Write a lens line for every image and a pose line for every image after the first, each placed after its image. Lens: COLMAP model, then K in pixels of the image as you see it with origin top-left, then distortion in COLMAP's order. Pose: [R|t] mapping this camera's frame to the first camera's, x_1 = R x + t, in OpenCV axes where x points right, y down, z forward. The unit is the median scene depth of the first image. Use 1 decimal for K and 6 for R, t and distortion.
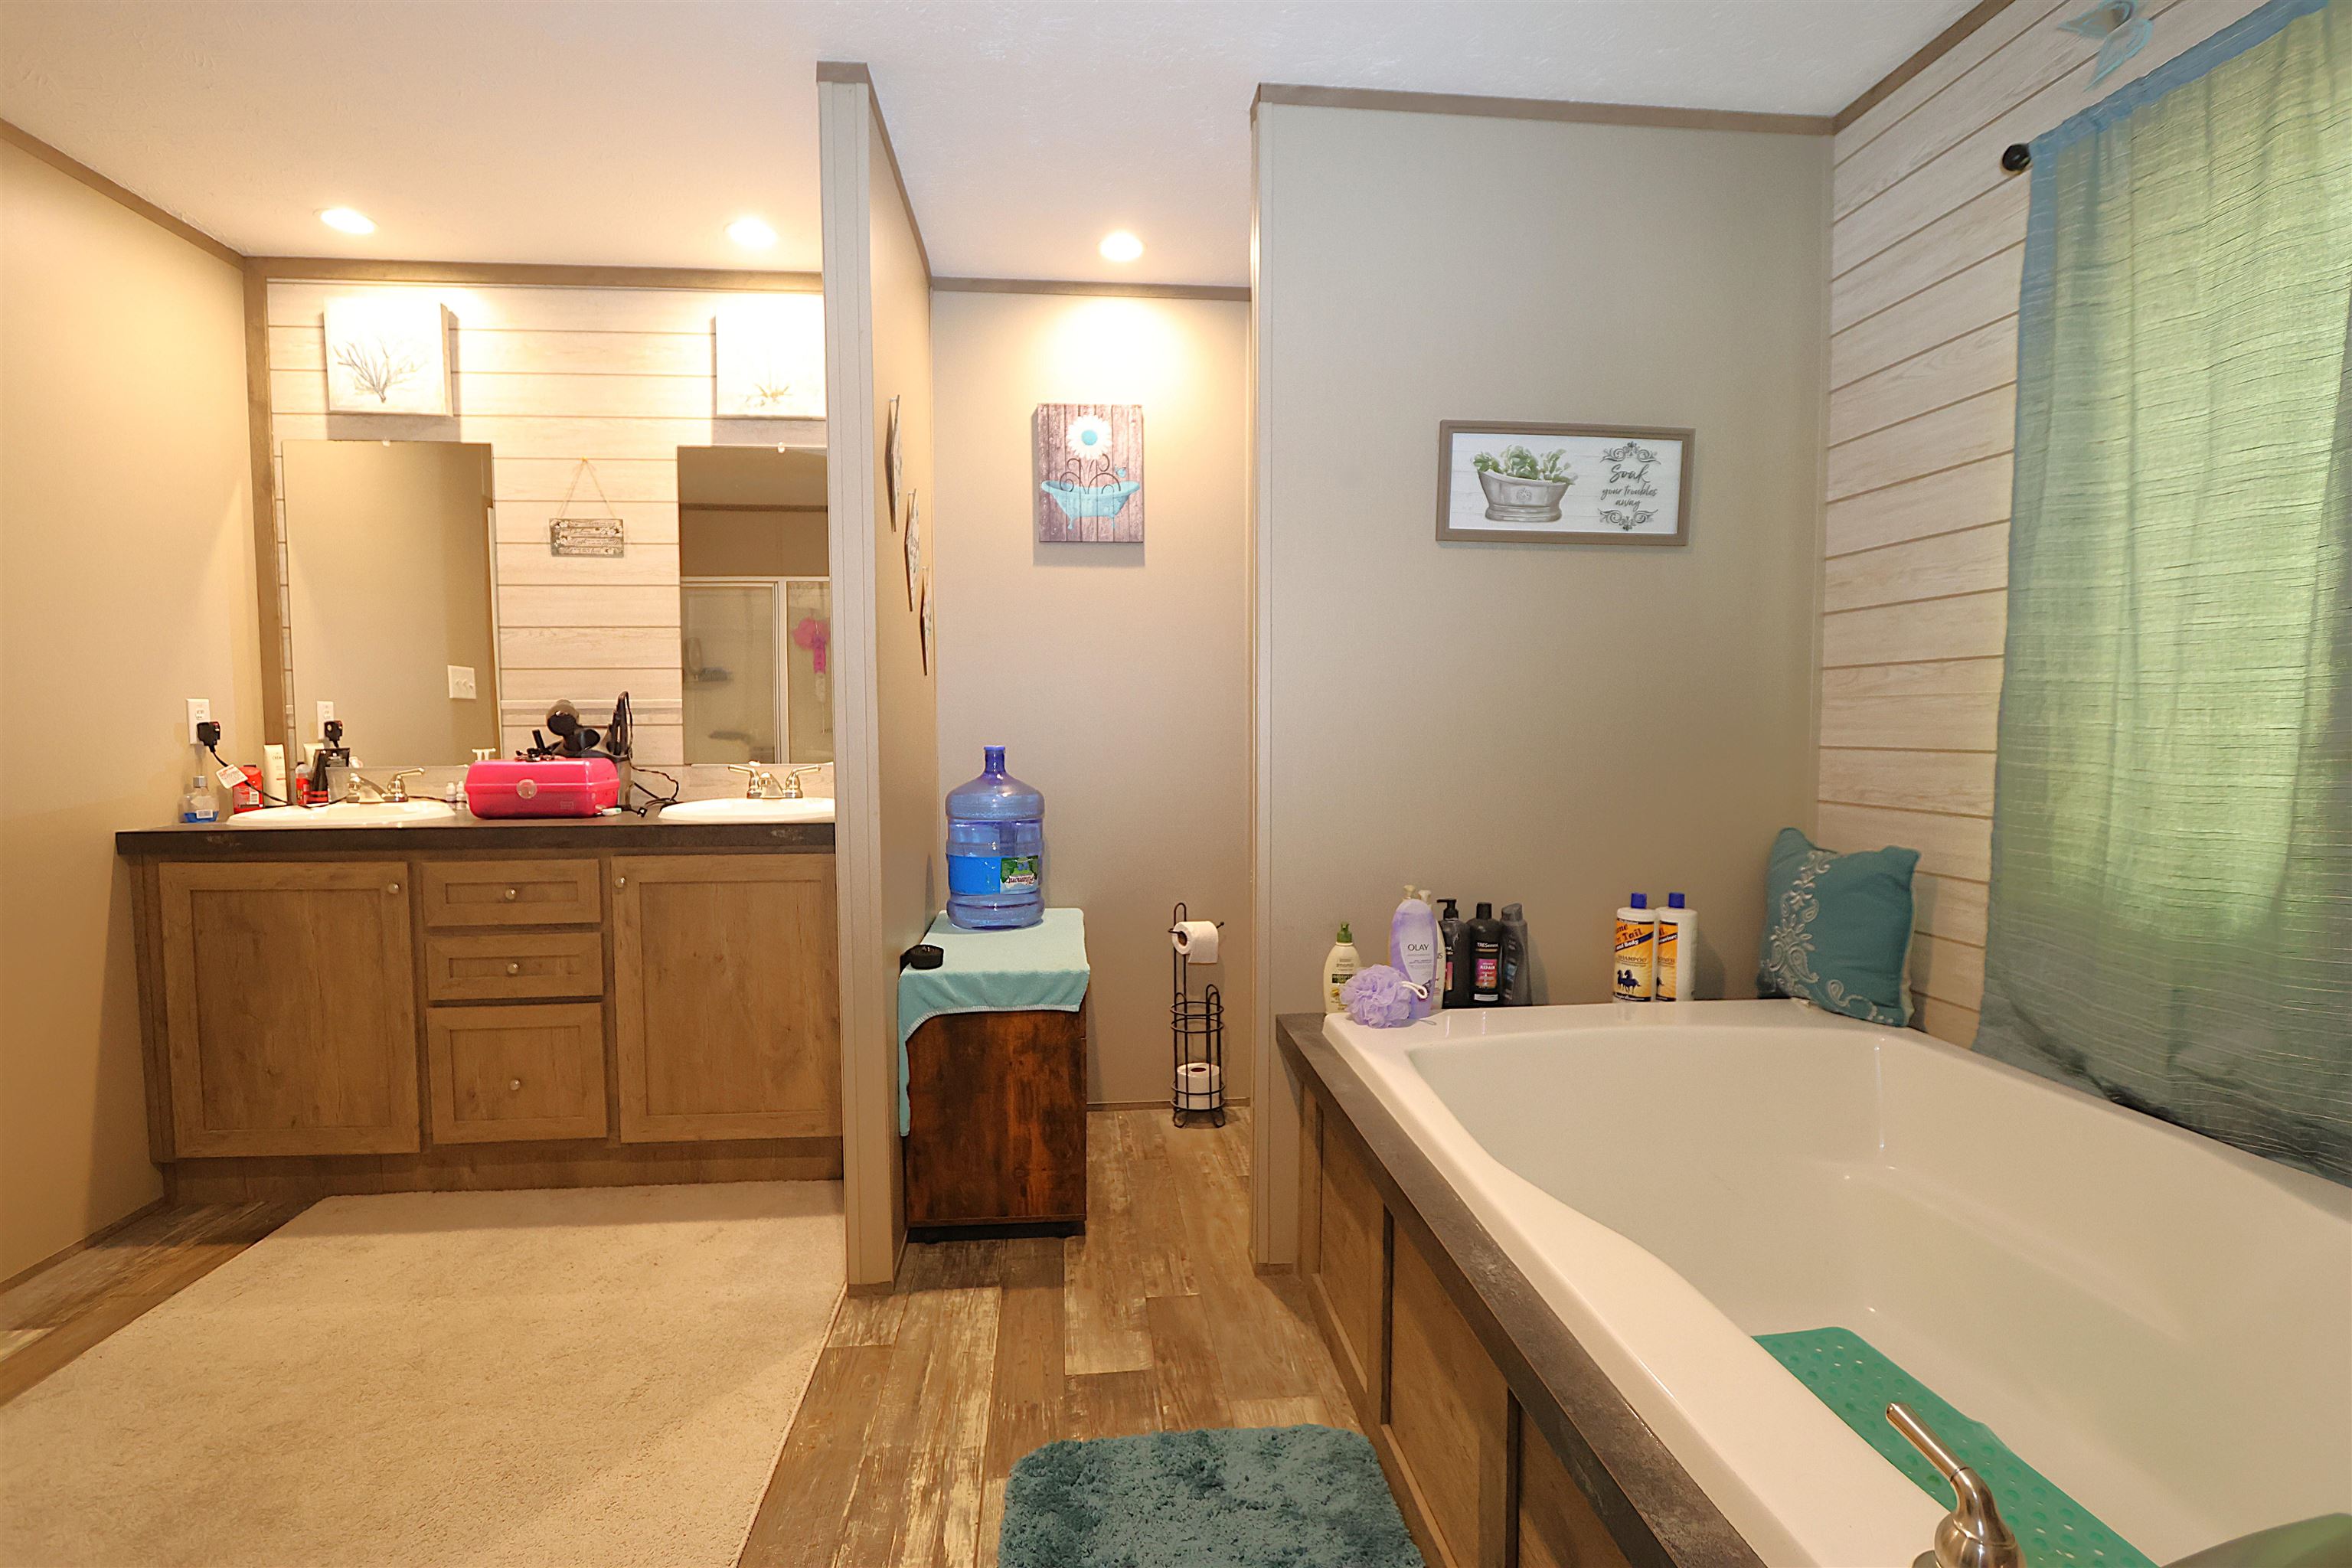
lens RADIAL K [[1076.2, 0, 1165.2], [0, 1076.2, 778.6], [0, 0, 1]] dist [-0.011689, 0.002038]
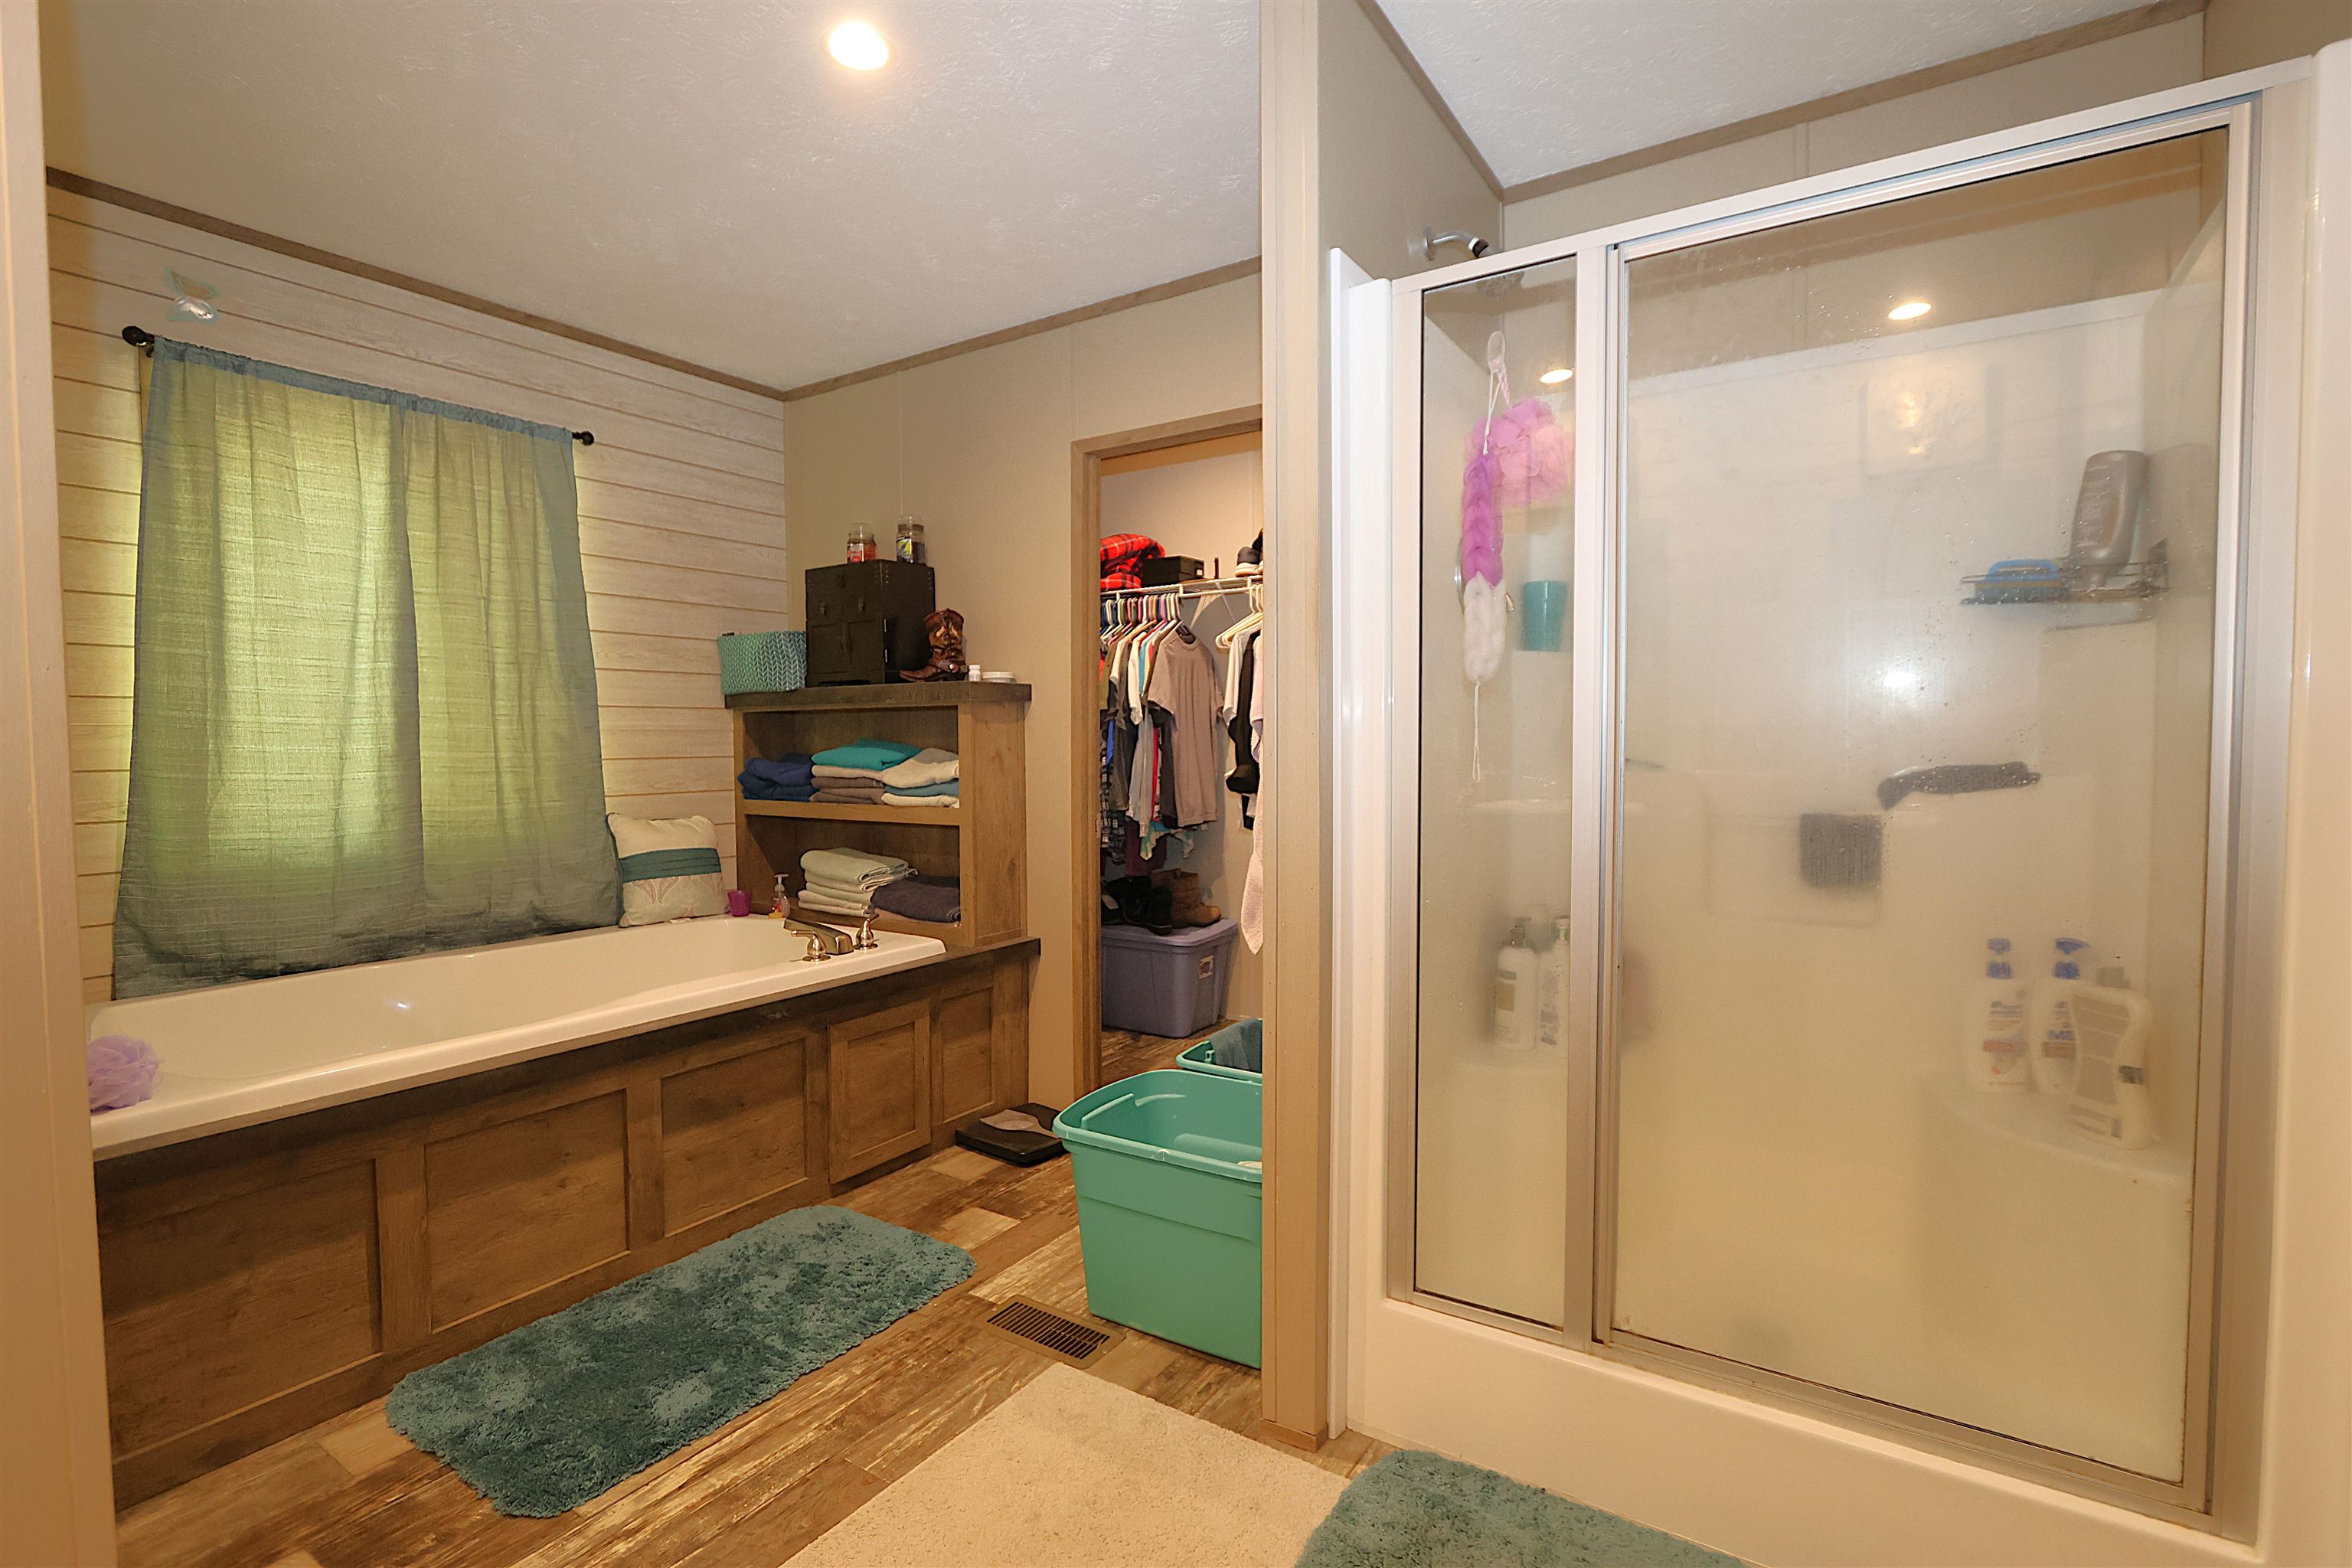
lens RADIAL K [[1076.2, 0, 1167.5], [0, 1076.2, 782.7], [0, 0, 1]] dist [-0.011689, 0.002038]
pose [[-0.772495, -0.016668, 0.634802, -0.905390], [0.044533, 0.995772, 0.080339, -0.048784], [-0.633458, 0.090331, -0.768486, 1.038596]]
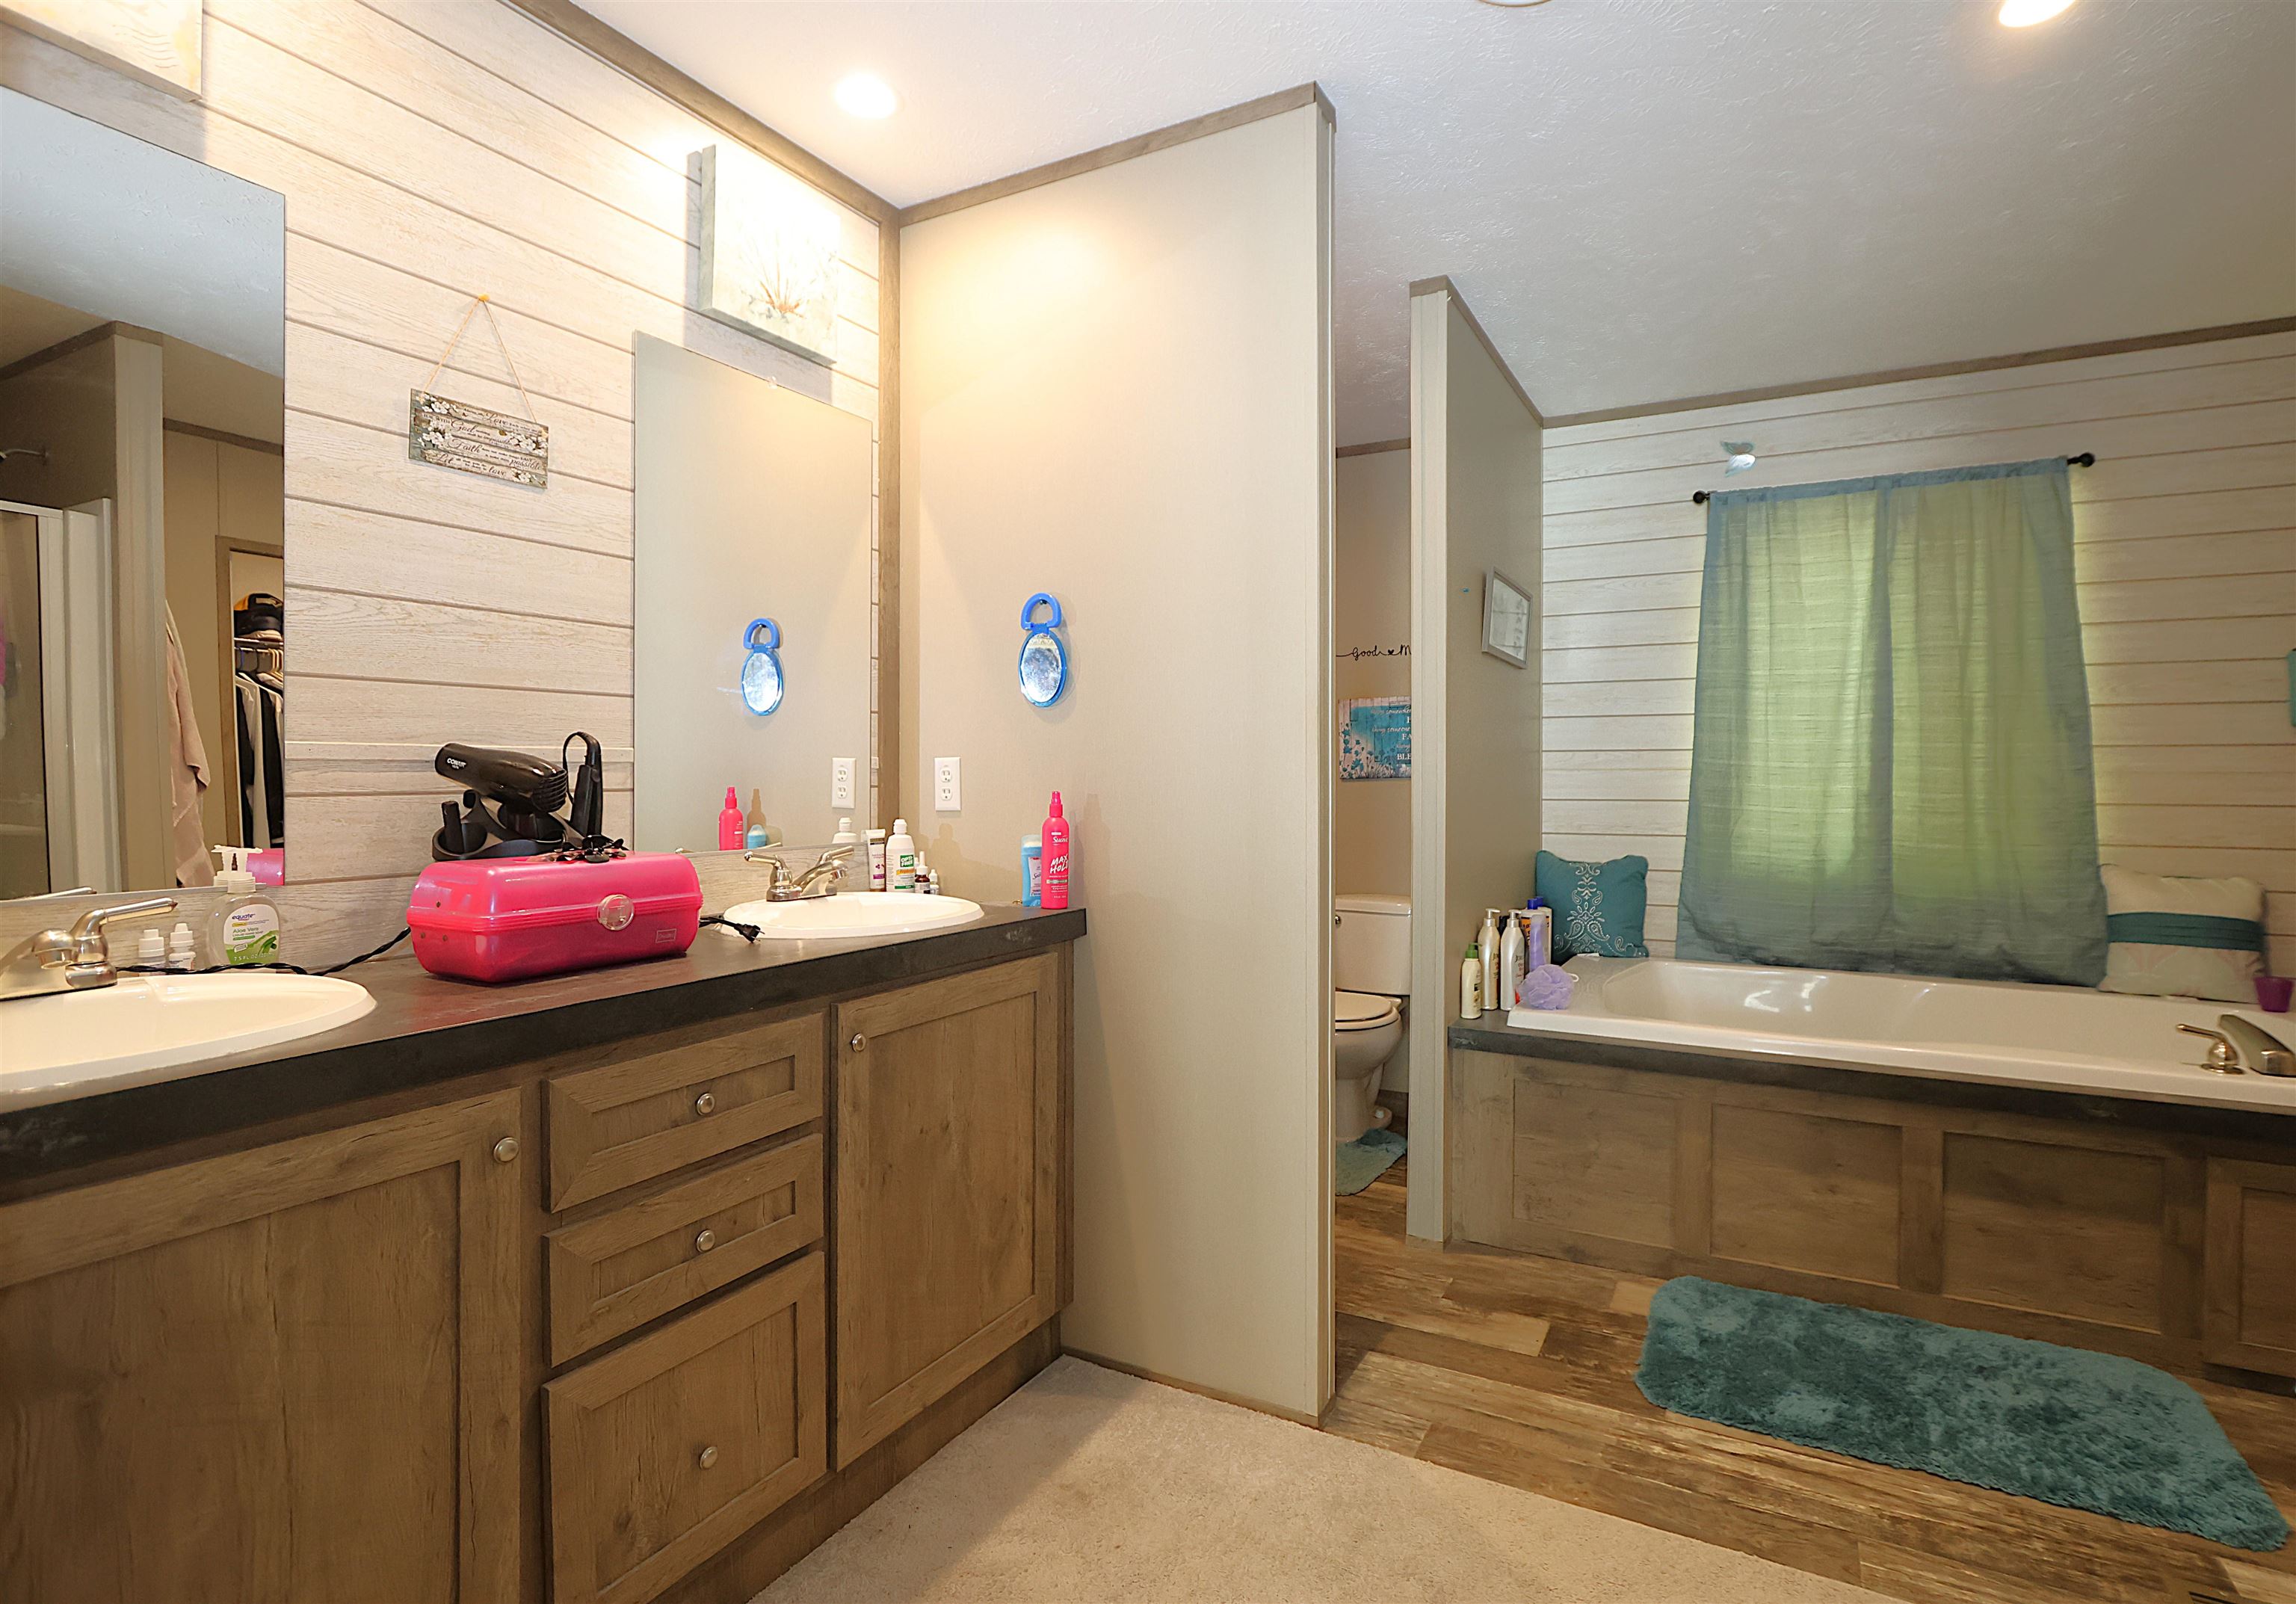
lens RADIAL K [[1108.1, 0, 1244.0], [0, 1108.1, 782.2], [0, 0, 1]] dist [-0.001503, 0.001898]
pose [[0.526289, -0.001564, 0.850305, -1.126839], [0.042745, 0.998783, -0.024620, -0.035360], [-0.849231, 0.049303, 0.525715, 0.549508]]
